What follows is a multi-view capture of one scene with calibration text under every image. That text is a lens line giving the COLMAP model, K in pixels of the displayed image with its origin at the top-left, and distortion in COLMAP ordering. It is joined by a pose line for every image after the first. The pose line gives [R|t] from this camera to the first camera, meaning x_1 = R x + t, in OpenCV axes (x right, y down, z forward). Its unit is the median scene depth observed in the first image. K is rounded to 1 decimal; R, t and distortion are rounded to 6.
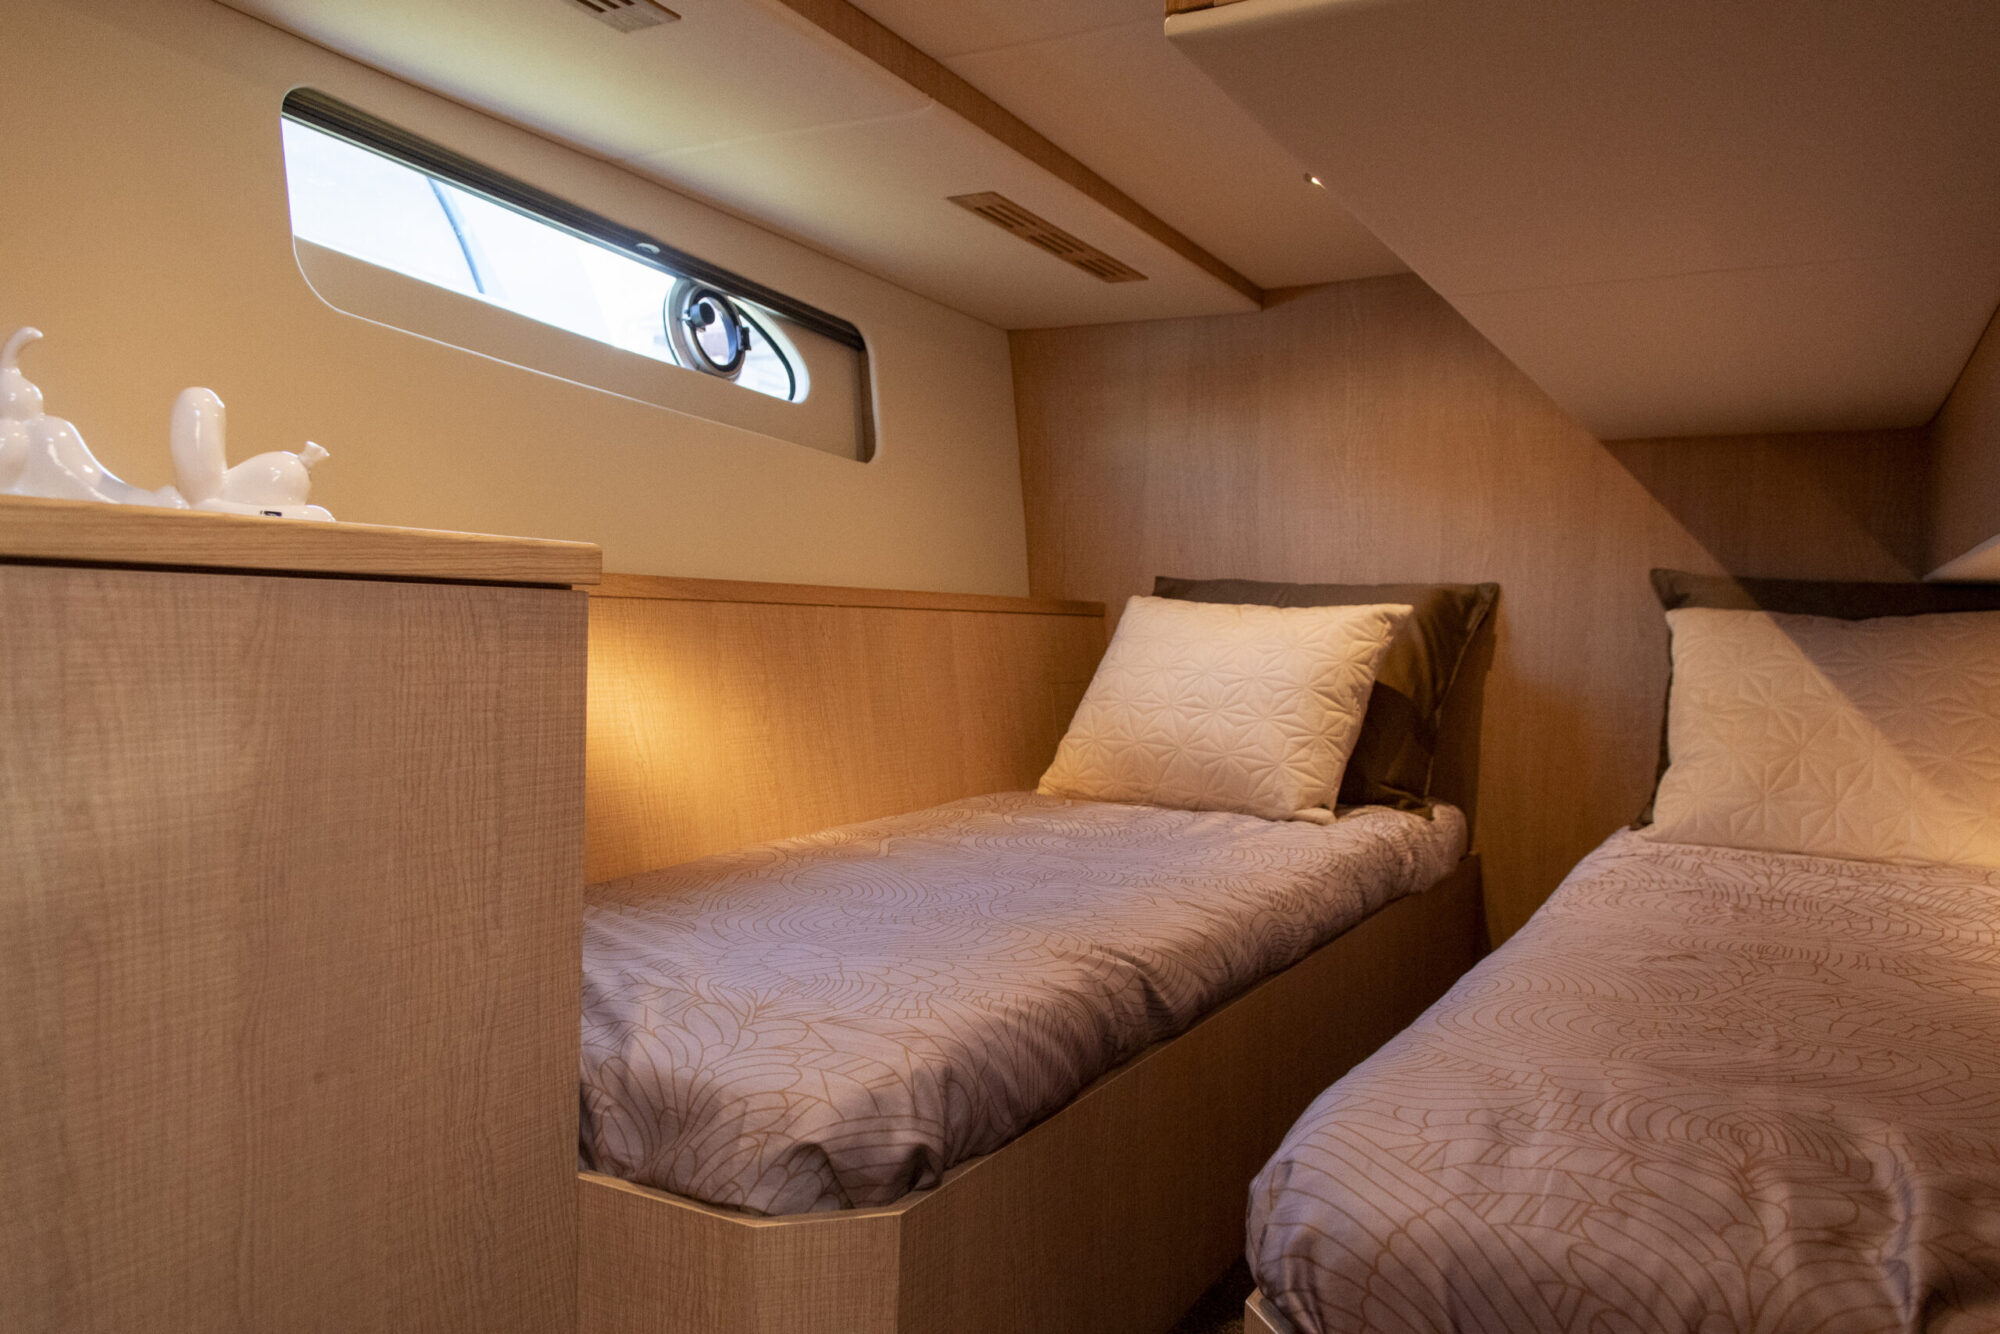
lens RADIAL K [[1367.8, 0, 1022.7], [0, 1367.8, 706.5], [0, 0, 1]] dist [0.005970, -0.005440]
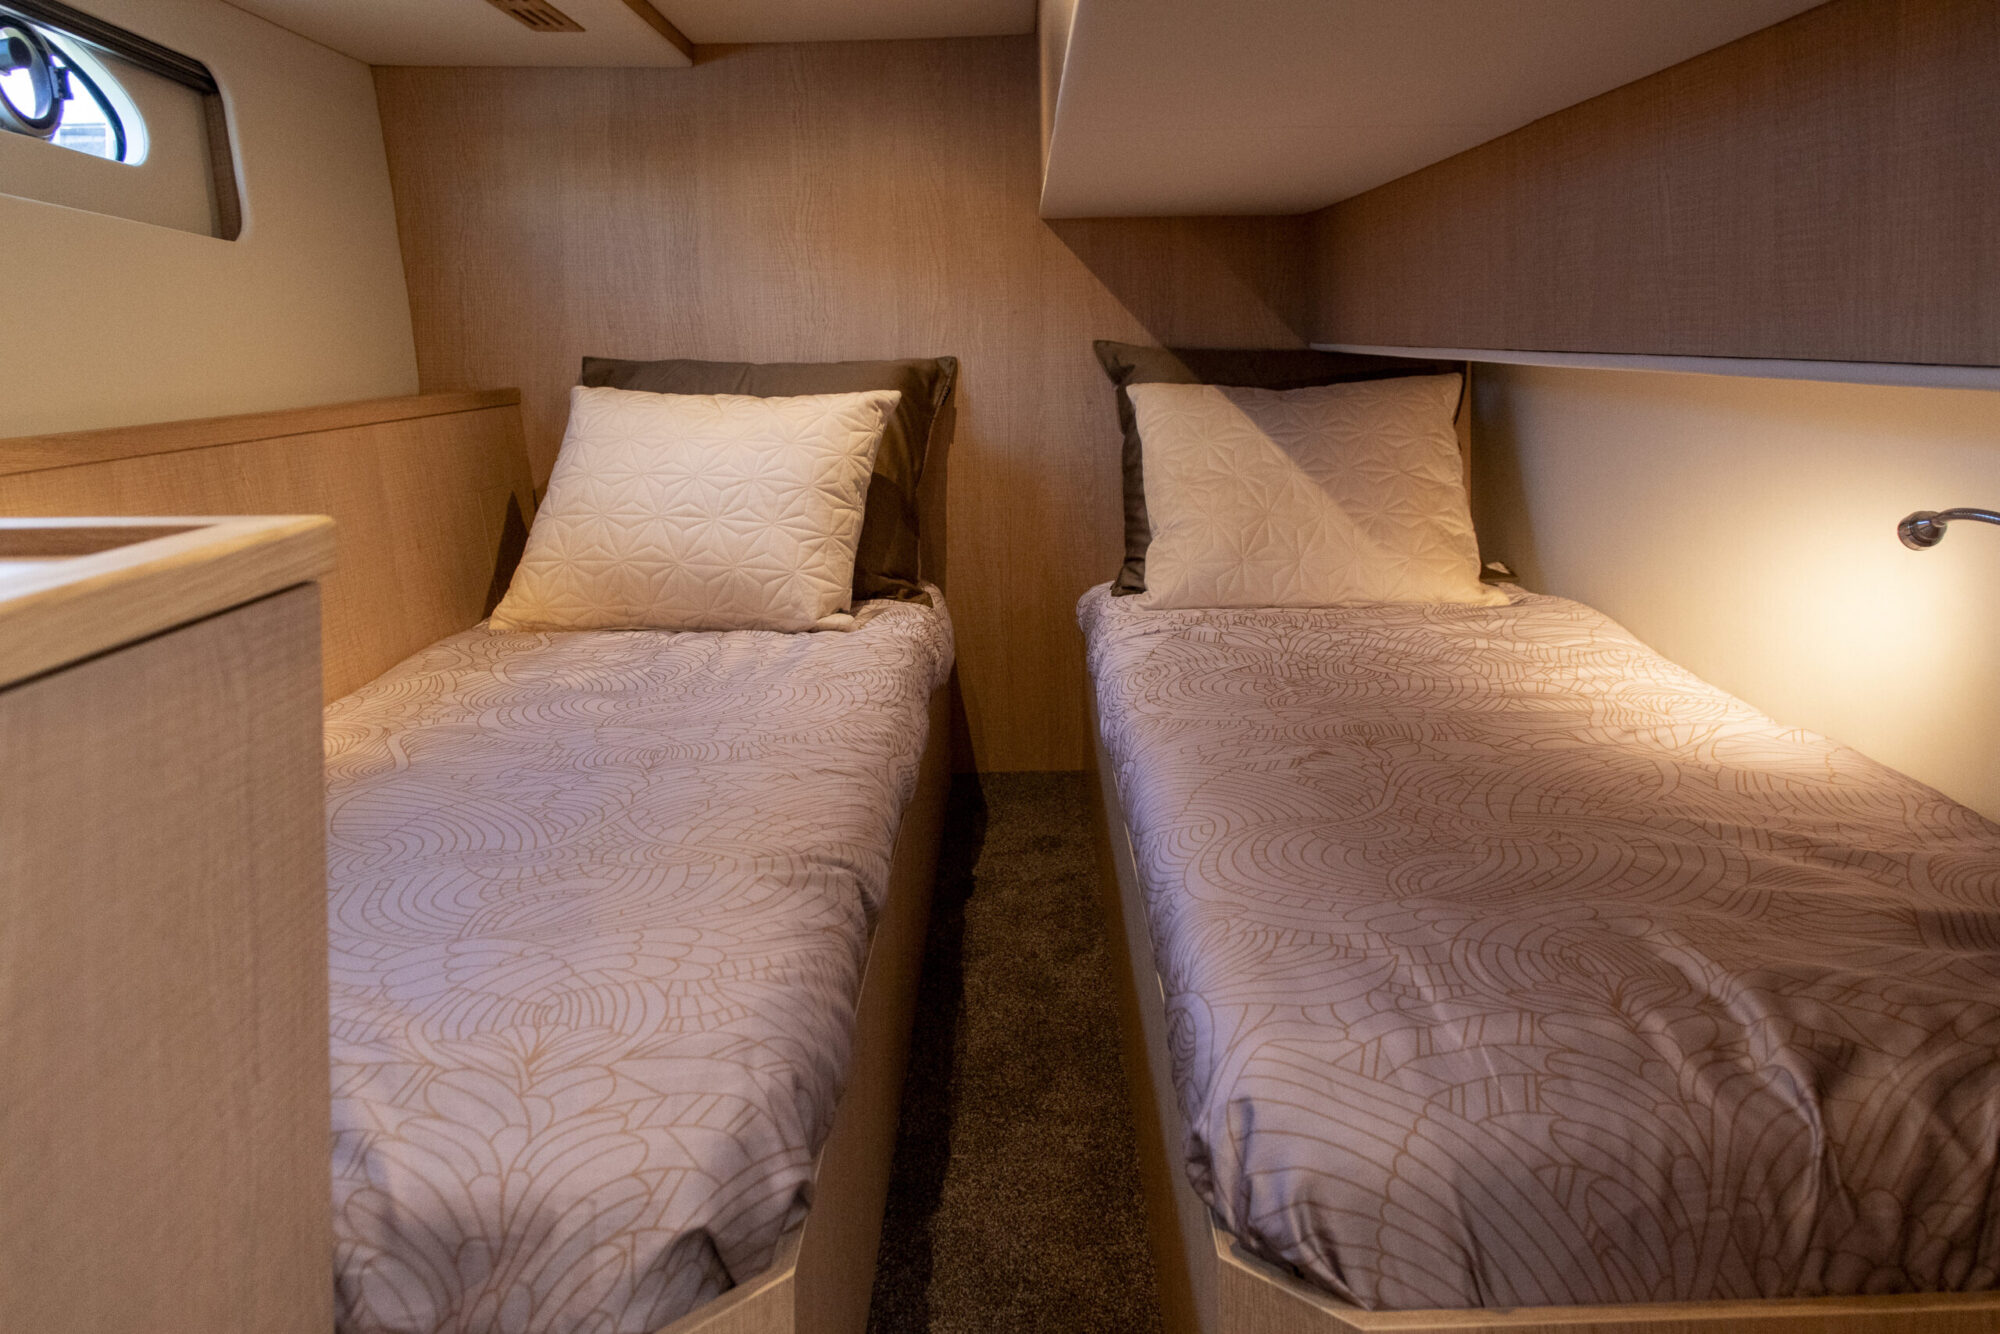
lens RADIAL K [[1449.1, 0, 1004.0], [0, 1449.1, 429.5], [0, 0, 1]] dist [0.009785, -0.002773]
pose [[0.870562, -0.070305, 0.487011, -0.190425], [0.066580, 0.997468, 0.024979, -0.081859], [-0.487534, 0.010679, 0.873039, 0.075518]]
